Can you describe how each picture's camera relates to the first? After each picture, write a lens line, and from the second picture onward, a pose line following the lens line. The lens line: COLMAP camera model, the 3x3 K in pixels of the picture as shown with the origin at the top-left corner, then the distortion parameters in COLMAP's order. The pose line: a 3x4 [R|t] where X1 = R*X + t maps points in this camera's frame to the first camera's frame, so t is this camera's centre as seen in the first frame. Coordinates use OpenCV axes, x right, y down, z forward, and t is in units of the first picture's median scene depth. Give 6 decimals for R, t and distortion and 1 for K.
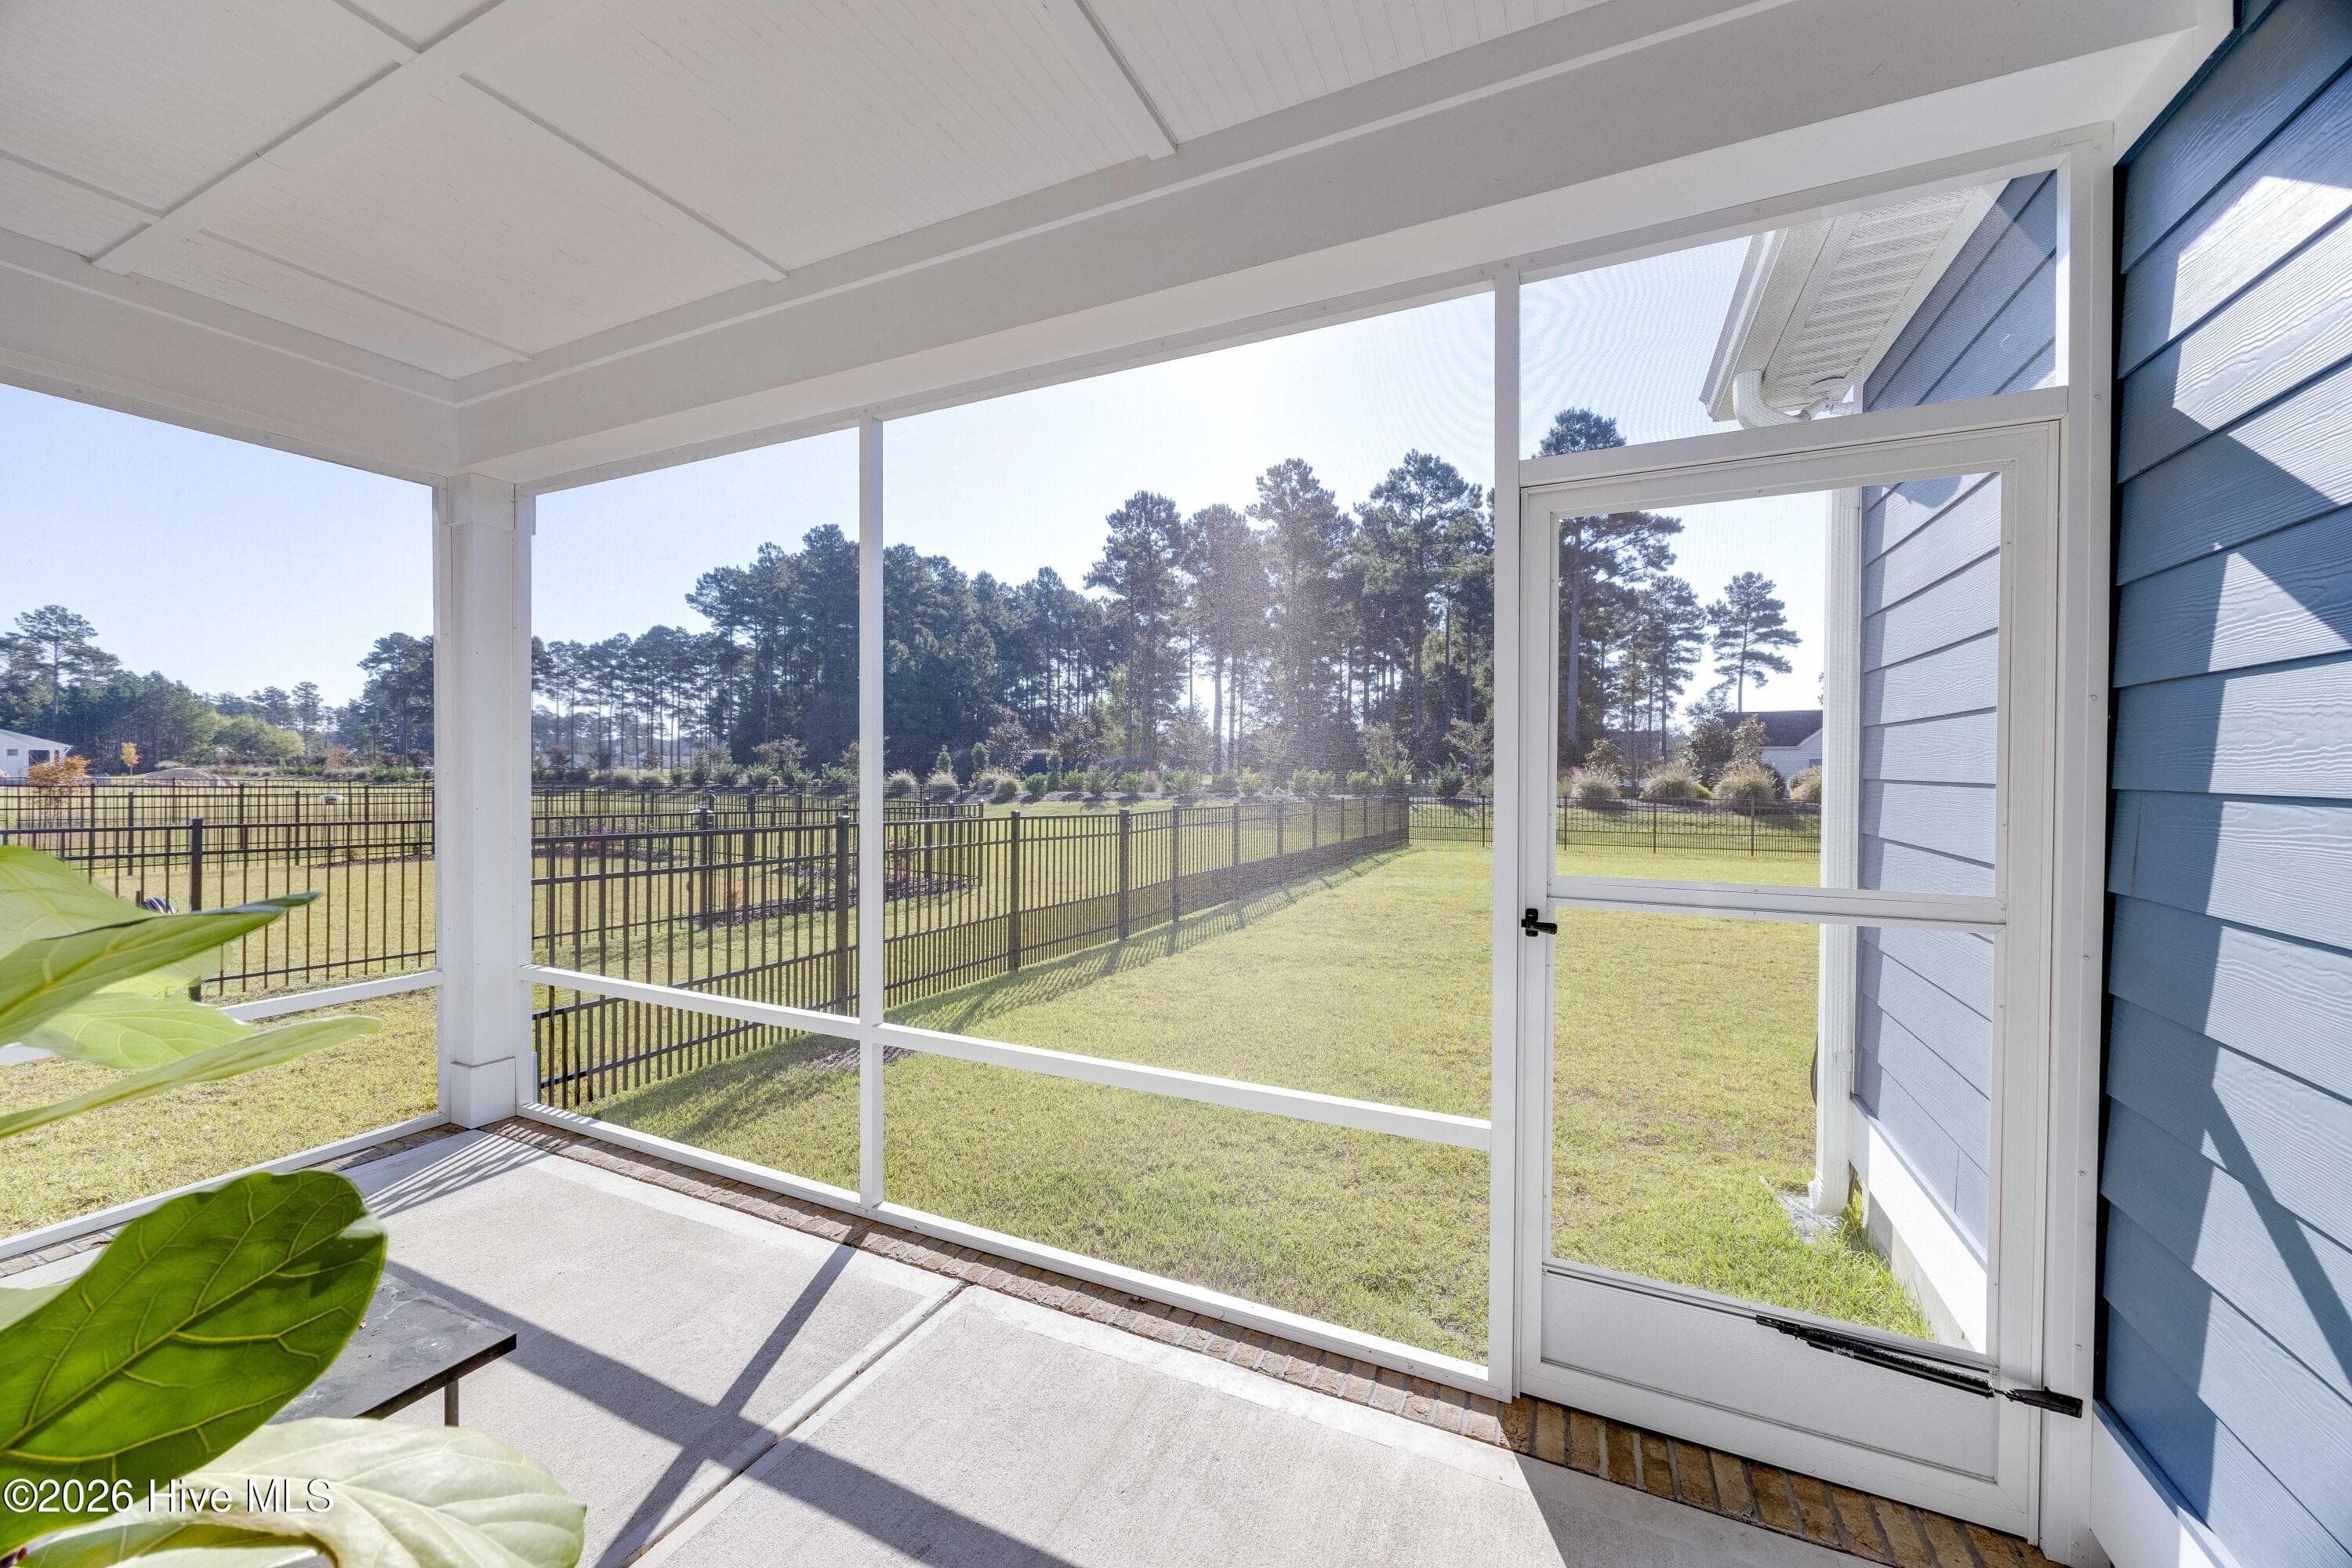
lens RADIAL K [[886.7, 0, 1167.7], [0, 886.7, 778.2], [0, 0, 1]] dist [-0.002418, -0.000989]
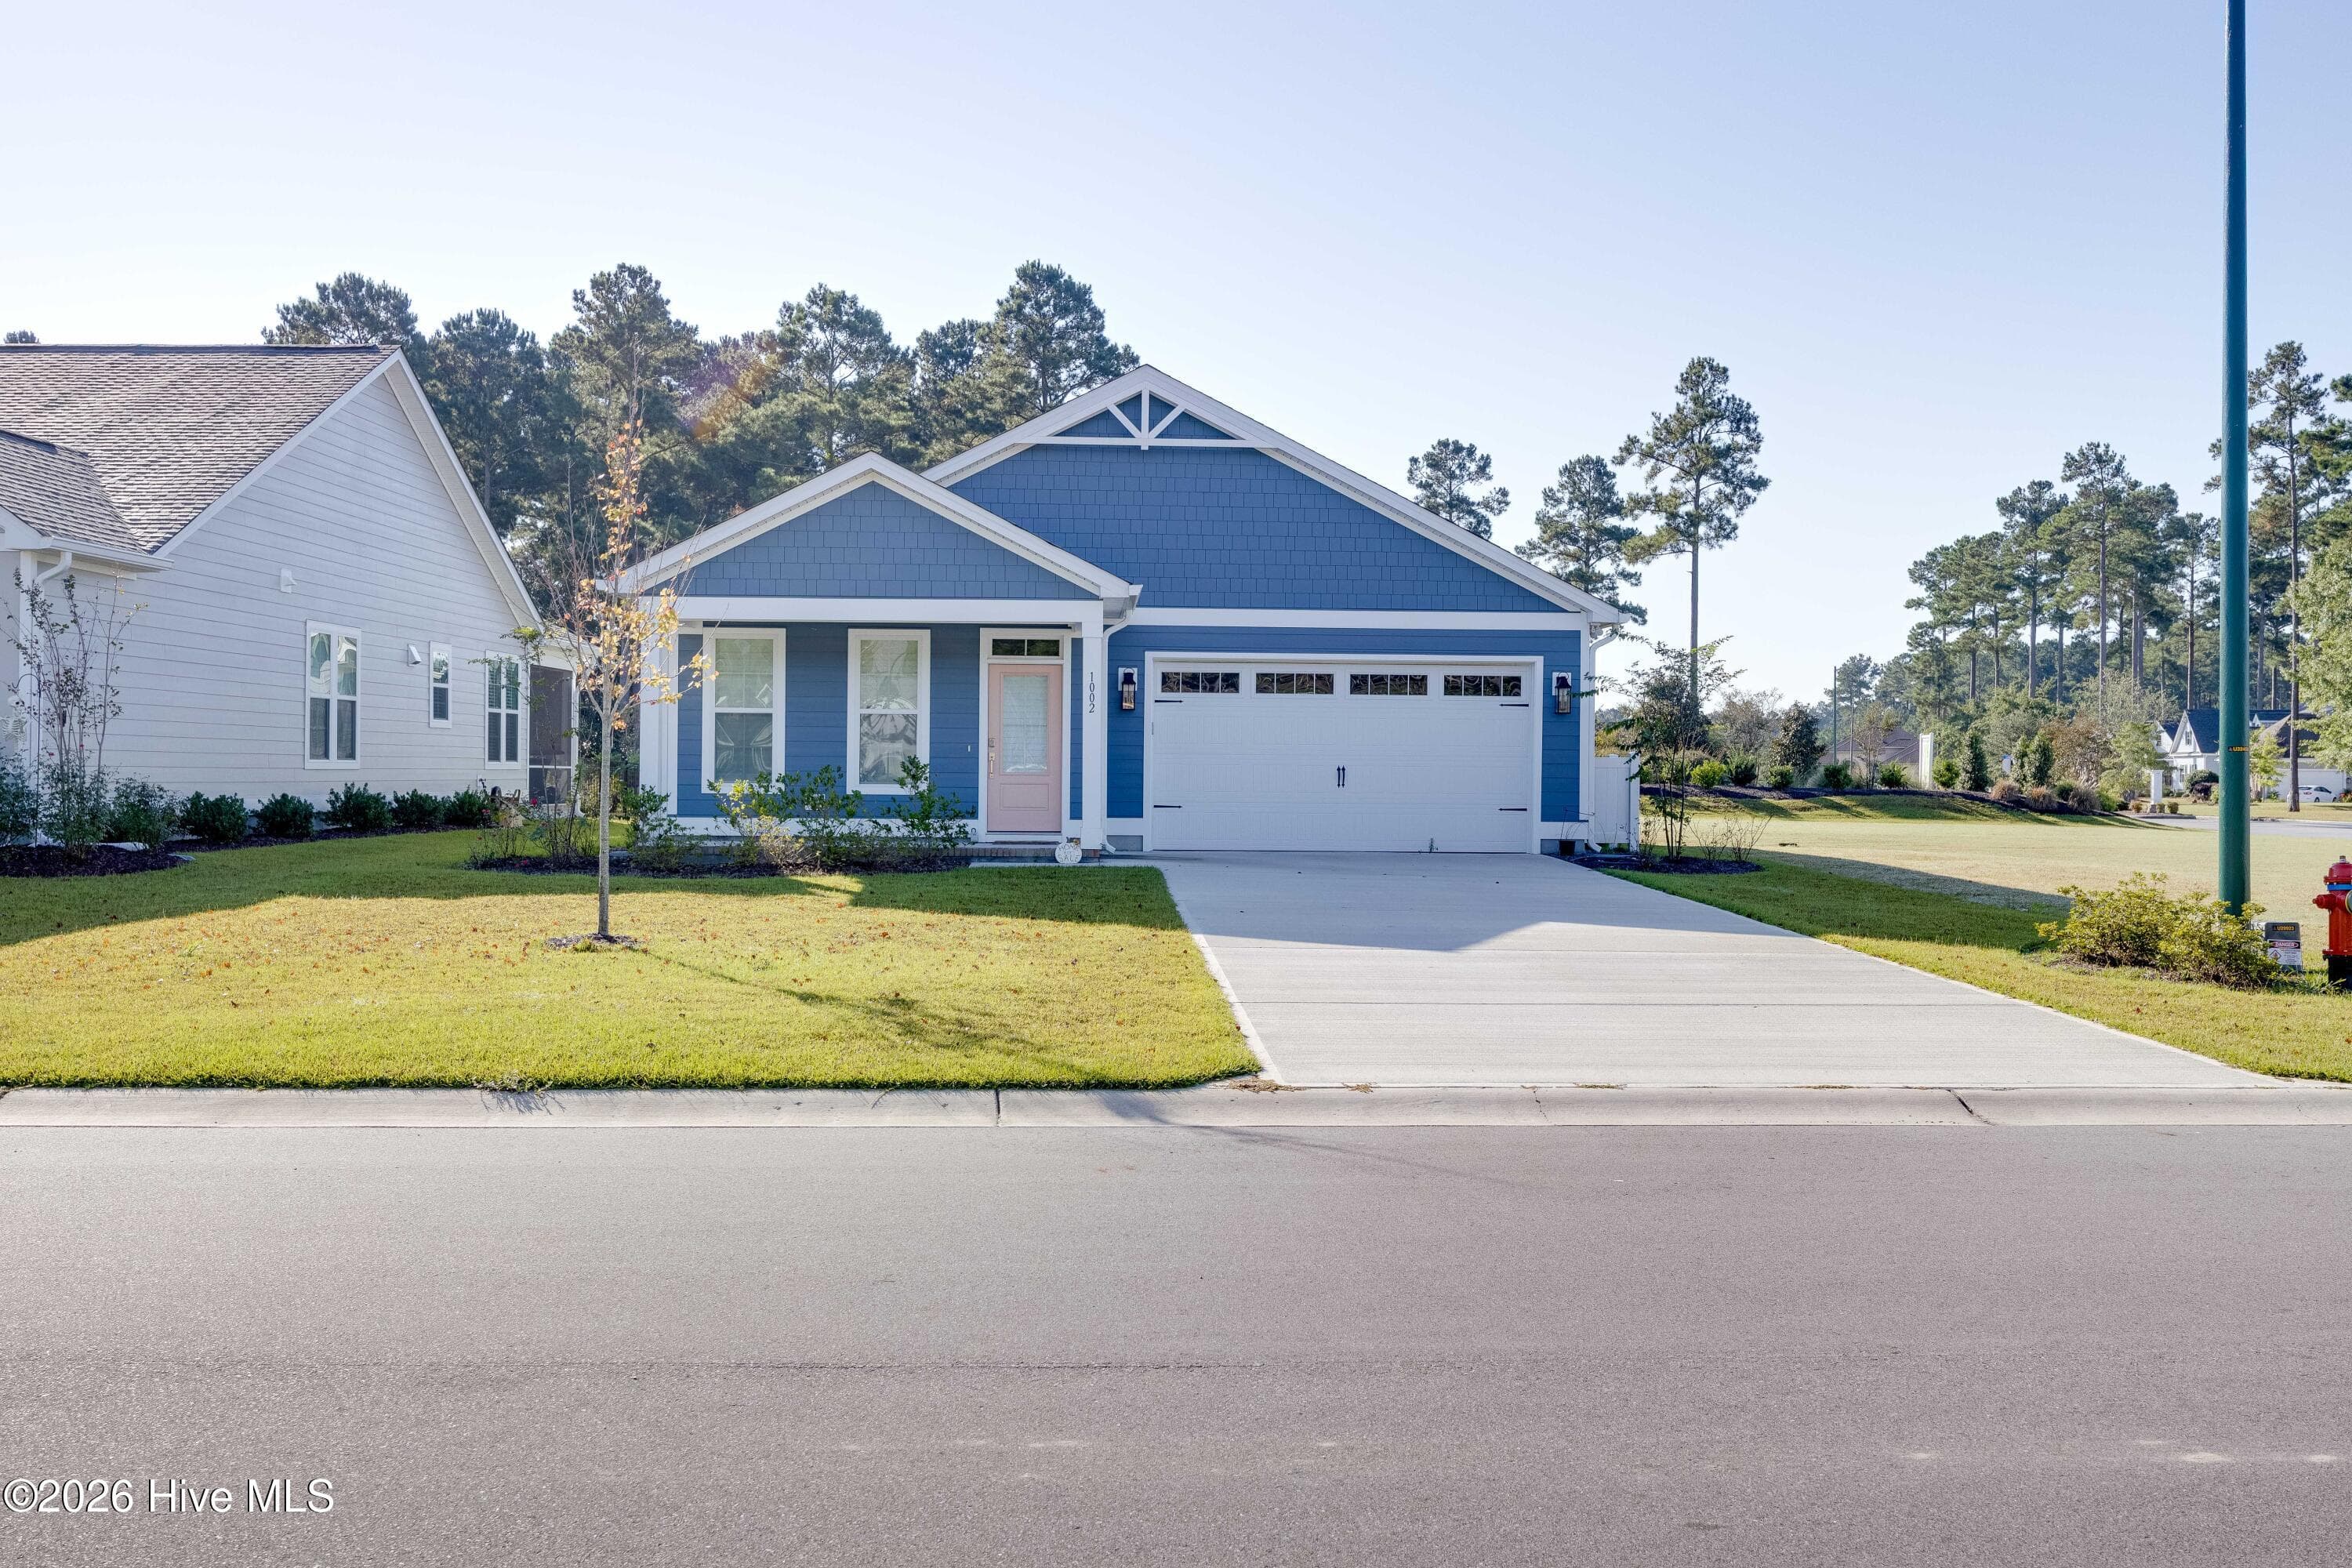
lens RADIAL K [[2201.6, 0, 1183.2], [0, 2201.6, 778.1], [0, 0, 1]] dist [-0.008313, 0.000000]
pose [[0.879988, 0.003051, 0.474987, -0.228044], [0.000089, 0.999978, -0.006586, 0.011529], [-0.474996, 0.005838, 0.879968, -0.497578]]
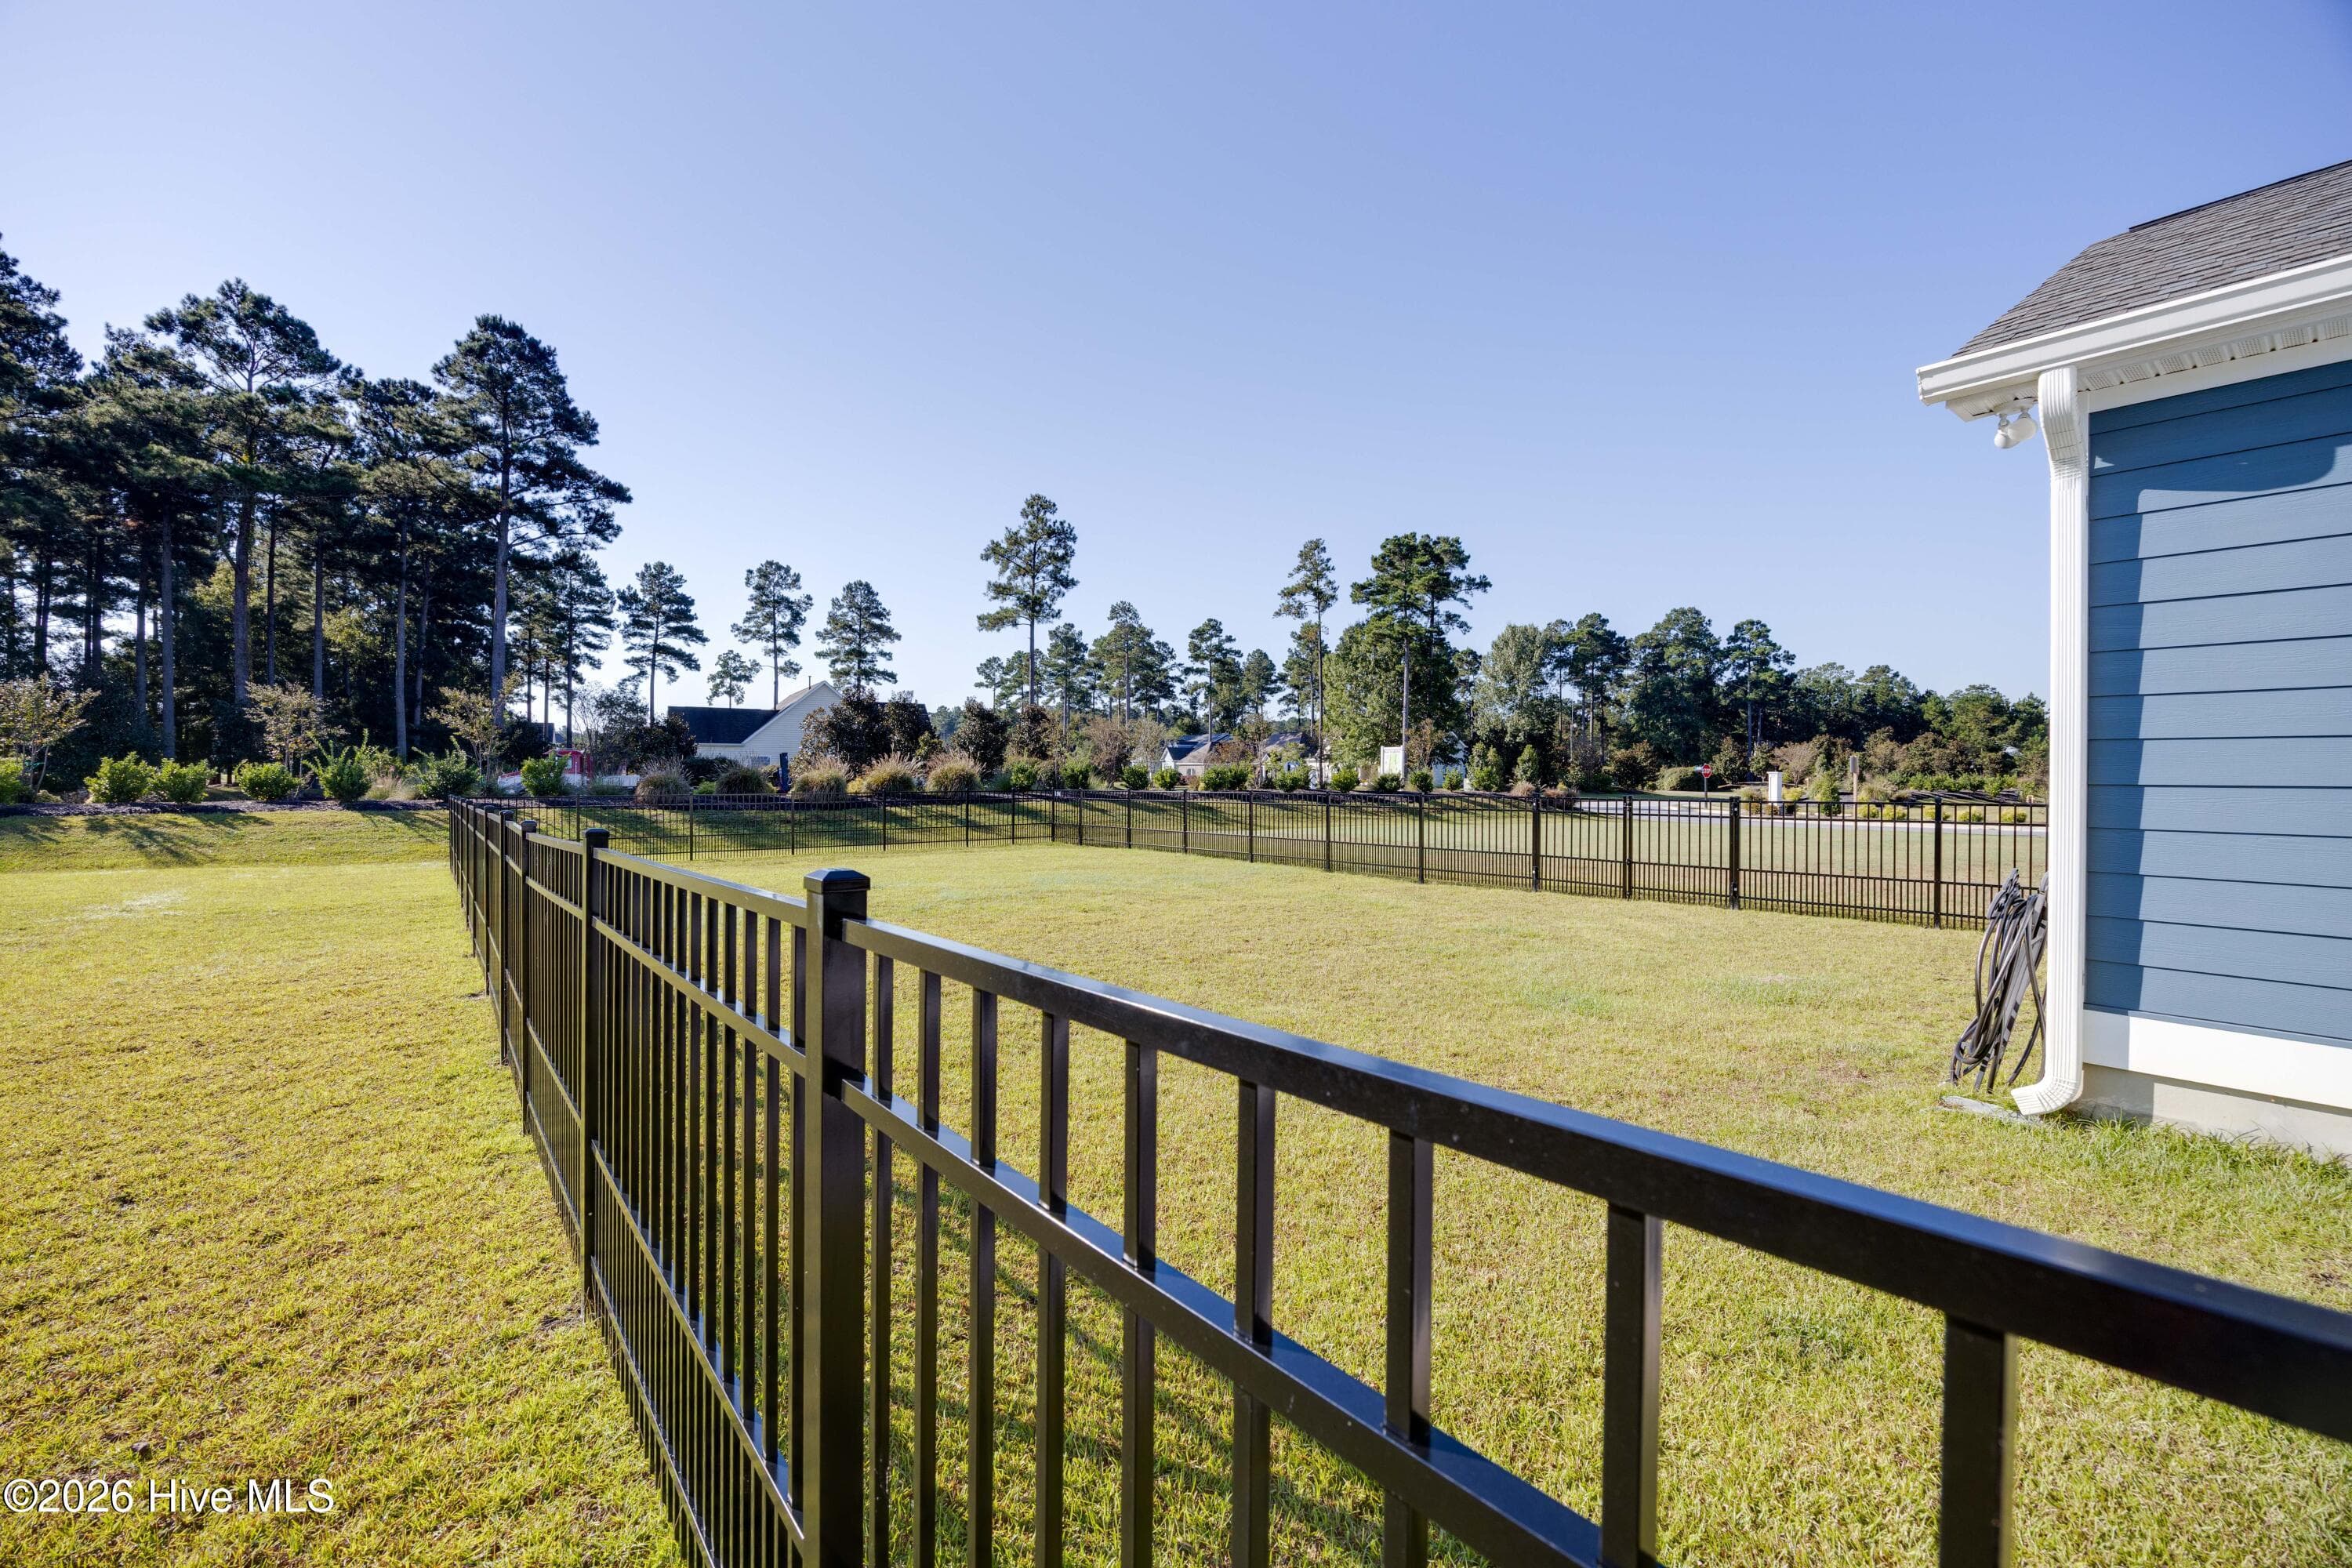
lens RADIAL K [[965.1, 0, 1171.0], [0, 965.1, 777.1], [0, 0, 1]] dist [-0.019407, 0.001219]
pose [[0.447447, -0.004763, 0.894298, -0.035075], [0.005979, 0.999979, 0.002335, 0.001600], [-0.894290, 0.004302, 0.447466, 0.057193]]
